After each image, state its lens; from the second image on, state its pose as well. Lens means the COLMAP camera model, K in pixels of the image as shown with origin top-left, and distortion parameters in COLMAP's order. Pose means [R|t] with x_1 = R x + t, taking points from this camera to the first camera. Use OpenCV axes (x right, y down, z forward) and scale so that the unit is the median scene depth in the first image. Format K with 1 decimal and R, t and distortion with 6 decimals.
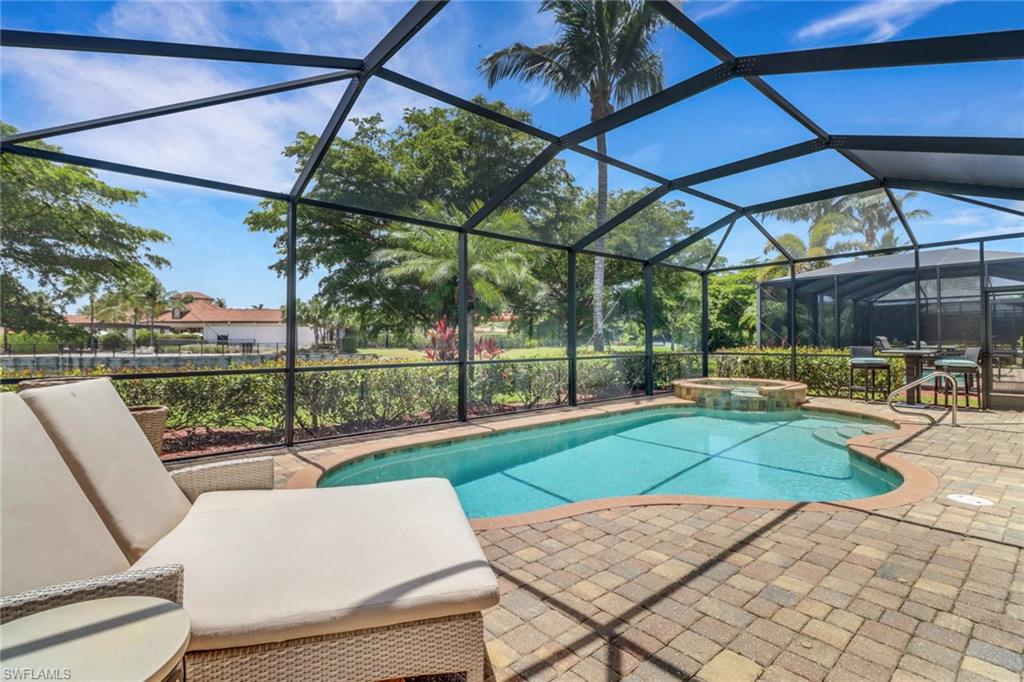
lens RADIAL K [[492.0, 0, 513.2], [0, 492.0, 341.2], [0, 0, 1]] dist [0.003614, 0.000094]
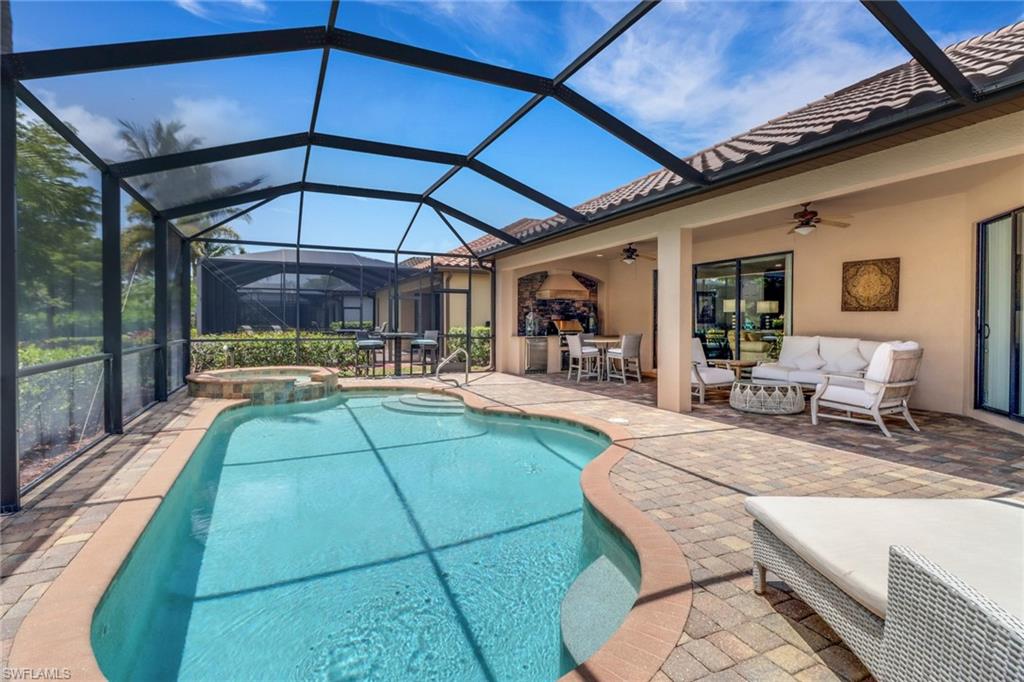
lens RADIAL K [[492.0, 0, 512.2], [0, 492.0, 332.9], [0, 0, 1]] dist [0.003614, 0.000094]
pose [[0.267388, -0.014373, 0.963482, -0.882814], [0.000454, 0.999891, 0.014790, -0.002283], [-0.963589, -0.003517, 0.267365, 1.002630]]
